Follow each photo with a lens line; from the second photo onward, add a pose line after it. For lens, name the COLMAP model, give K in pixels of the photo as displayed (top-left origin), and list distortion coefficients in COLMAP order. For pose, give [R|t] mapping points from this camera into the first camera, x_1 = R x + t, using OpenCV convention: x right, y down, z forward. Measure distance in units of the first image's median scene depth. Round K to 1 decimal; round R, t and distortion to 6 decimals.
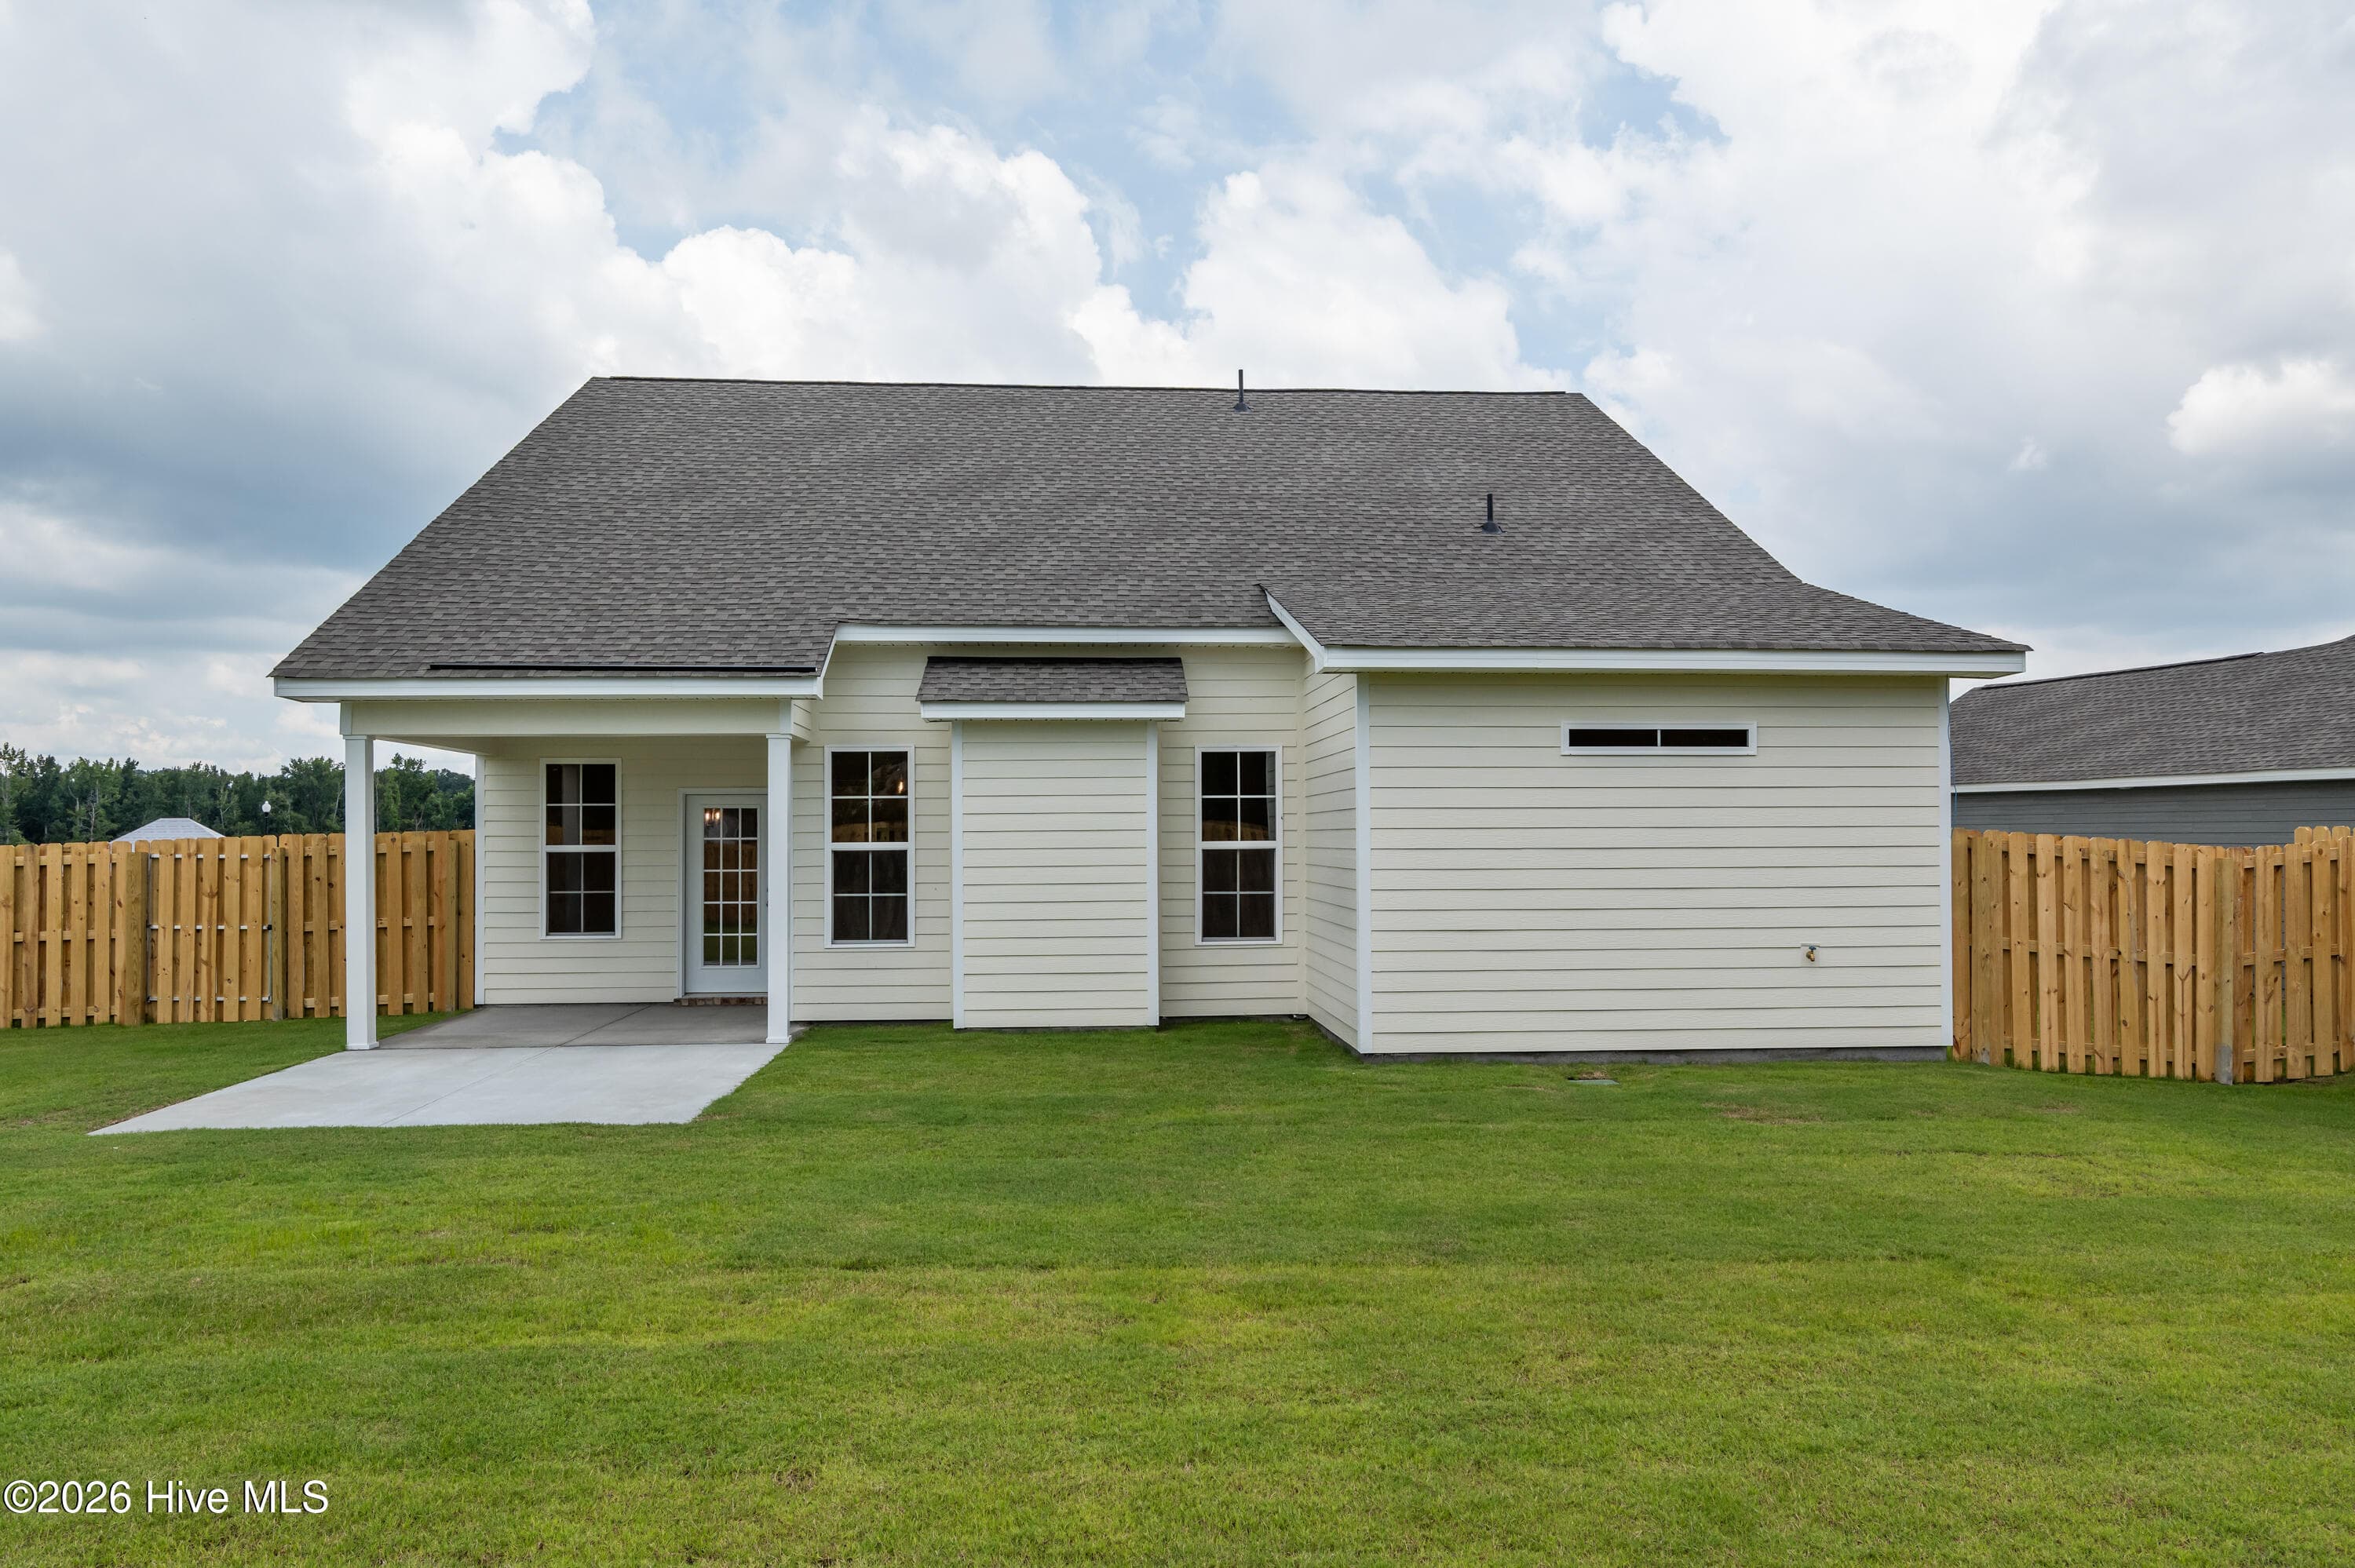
lens RADIAL K [[1644.0, 0, 1171.0], [0, 1644.0, 811.6], [0, 0, 1]] dist [0.000677, 0.001082]
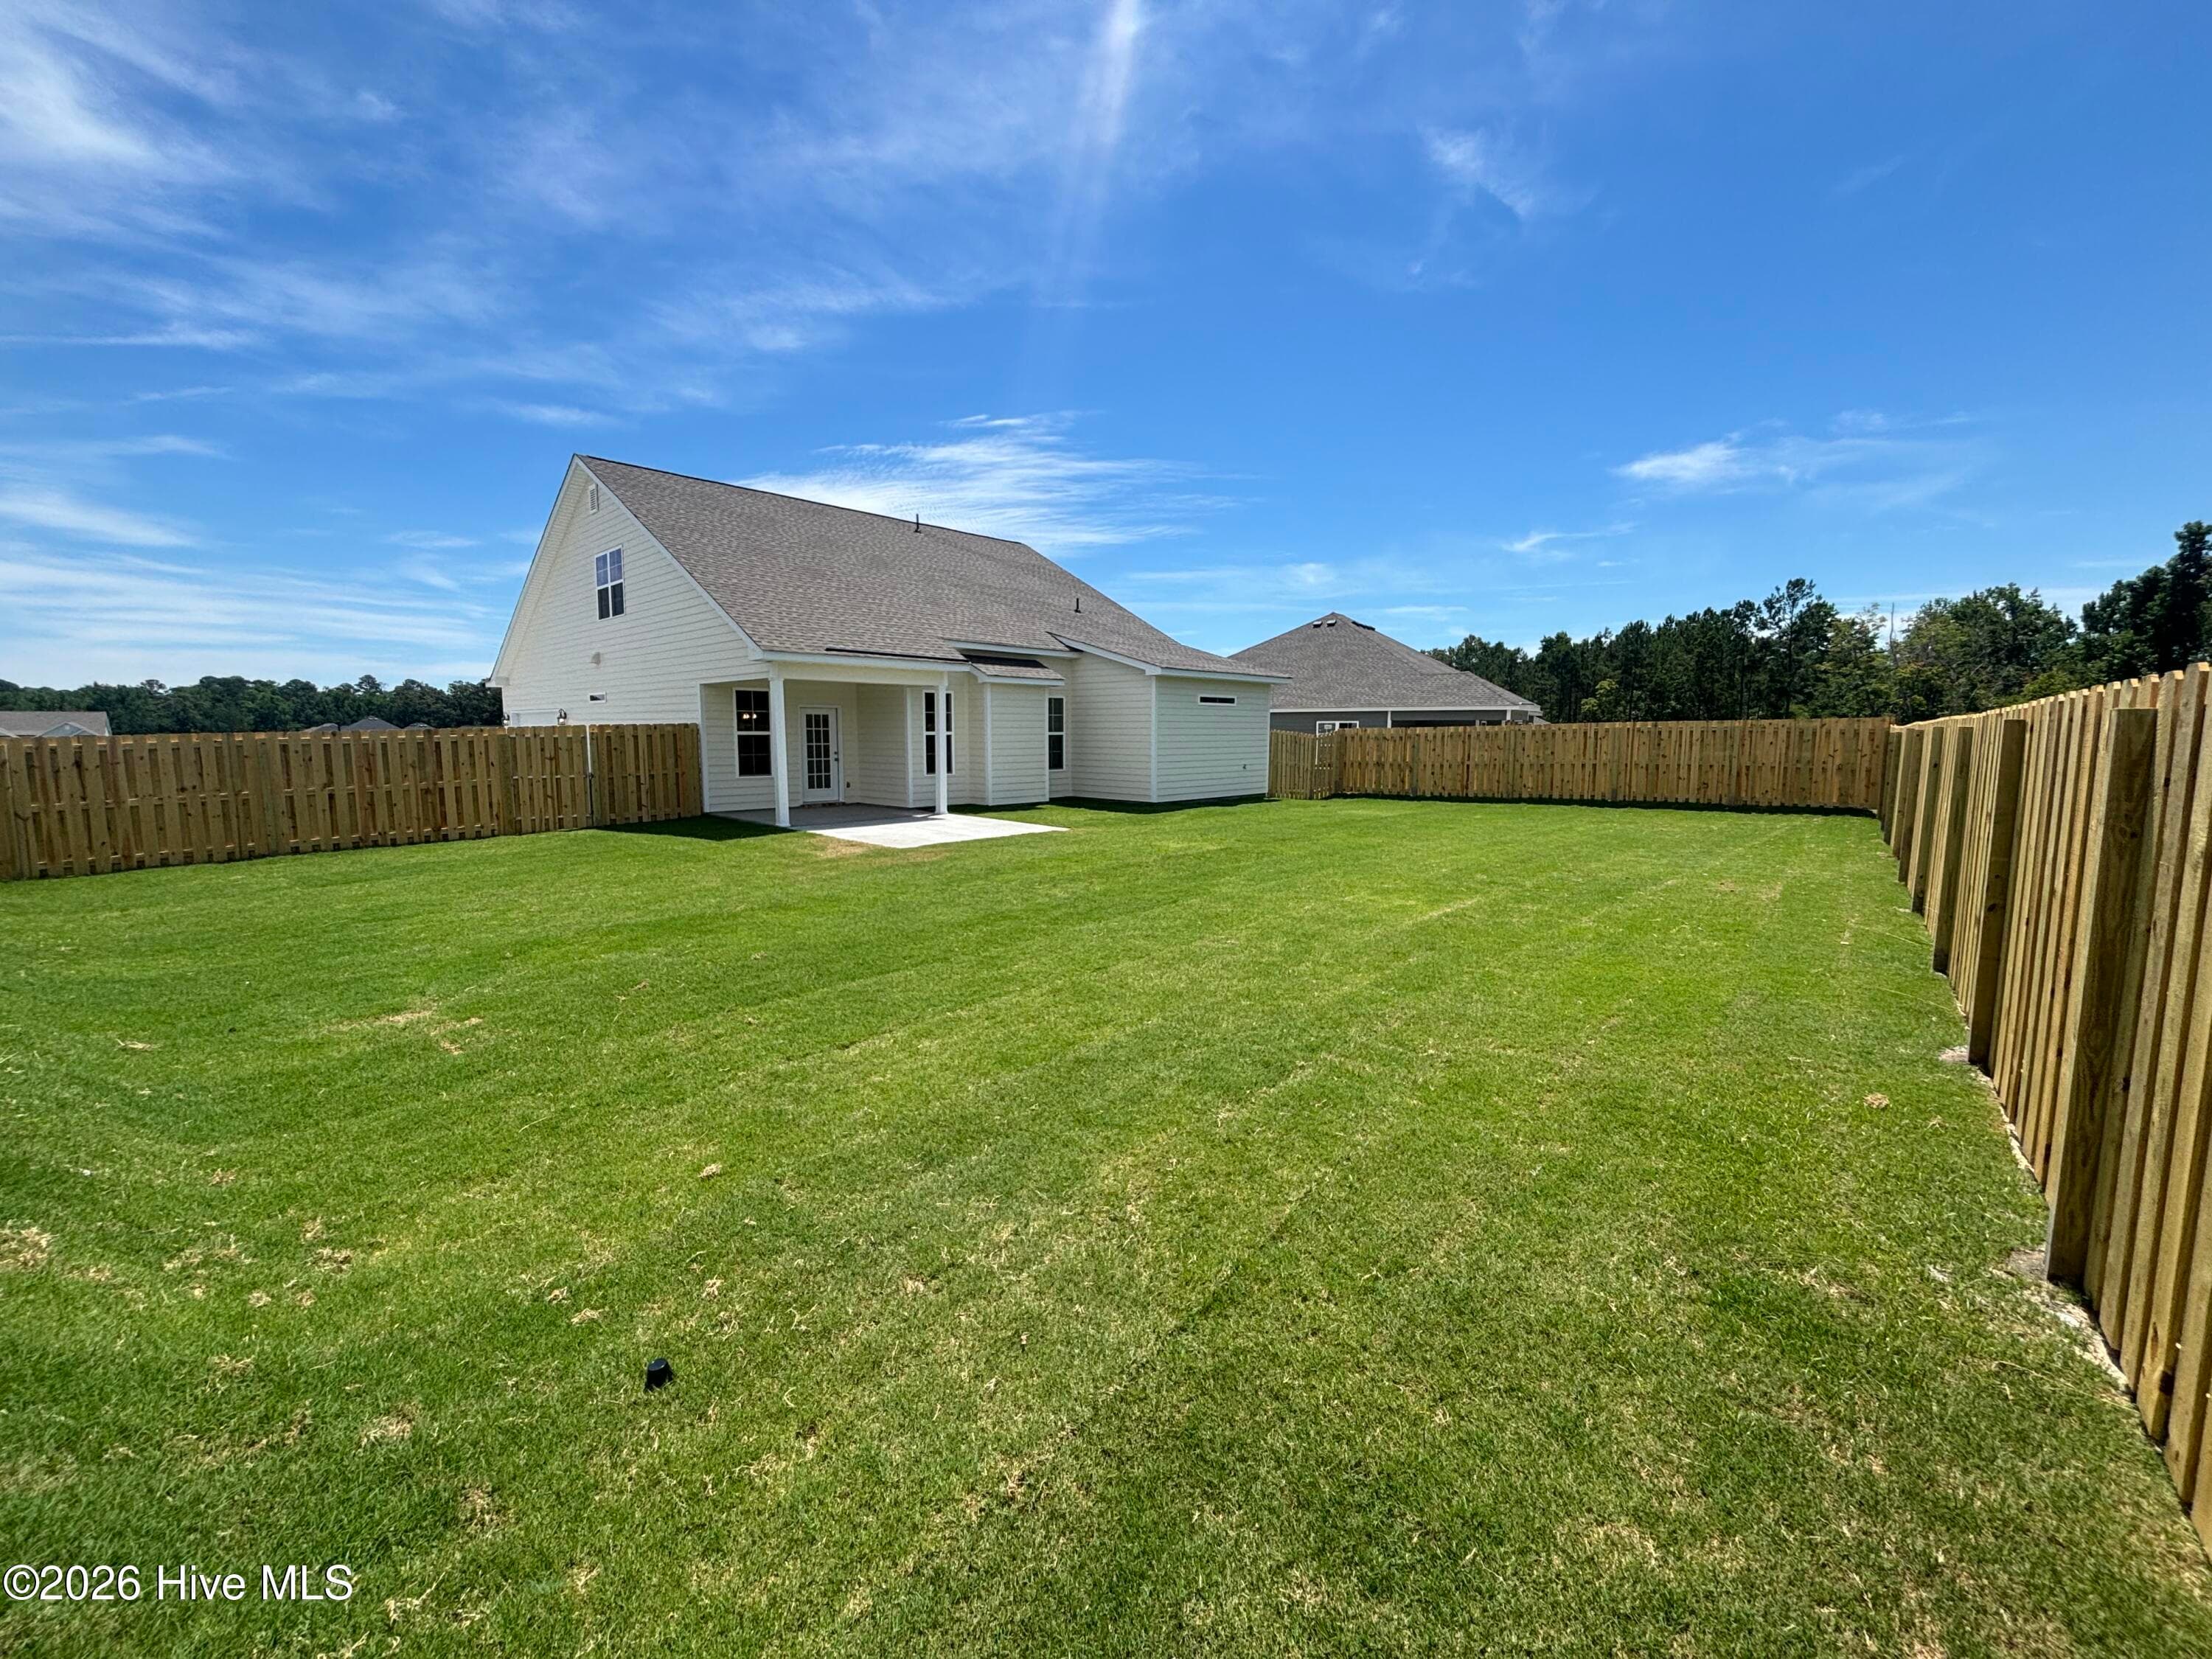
lens RADIAL K [[908.1, 0, 1106.0], [0, 908.1, 829.5], [0, 0, 1]] dist [0.006949, -0.000282]
pose [[0.741608, -0.067880, 0.667391, -0.886648], [-0.016122, 0.992777, 0.118889, -0.000033], [-0.670640, -0.098929, 0.735156, -0.138970]]
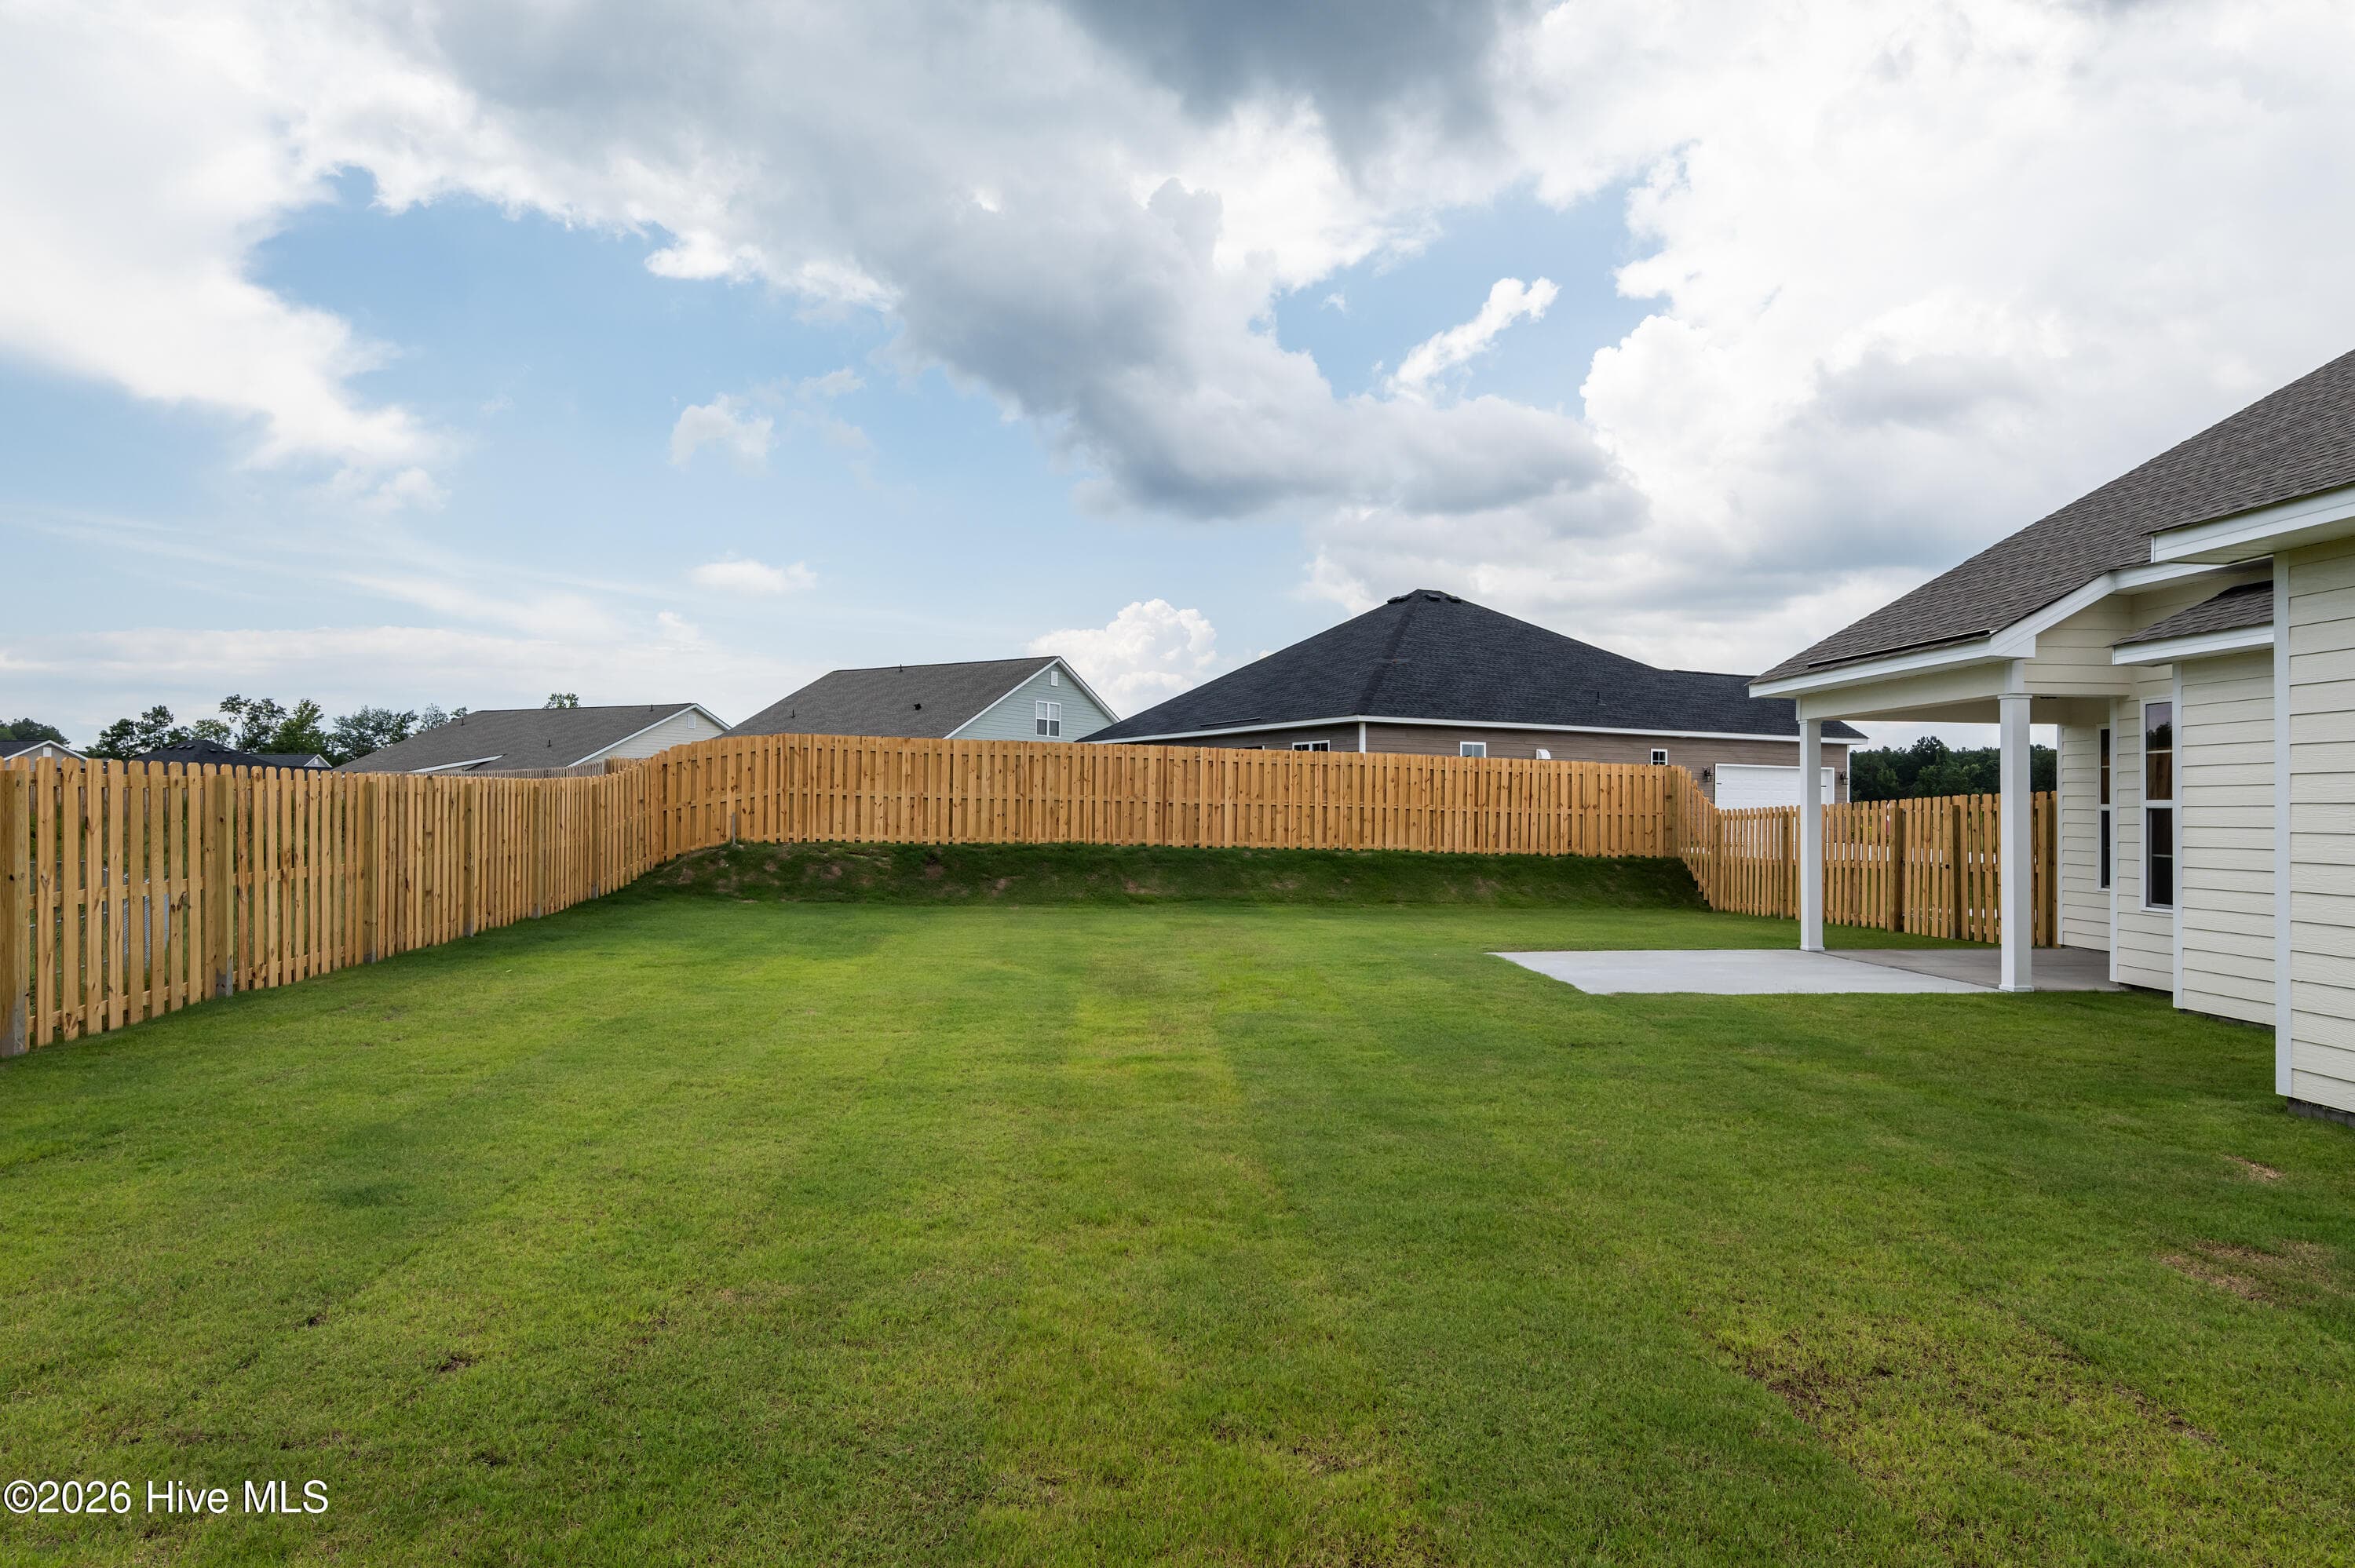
lens RADIAL K [[1373.9, 0, 1185.0], [0, 1373.9, 764.7], [0, 0, 1]] dist [0.002965, 0.001194]
pose [[-0.000380, -0.025409, -0.999677, 0.588774], [0.007344, 0.999650, -0.025411, 0.014516], [0.999973, -0.007351, -0.000193, 0.443736]]
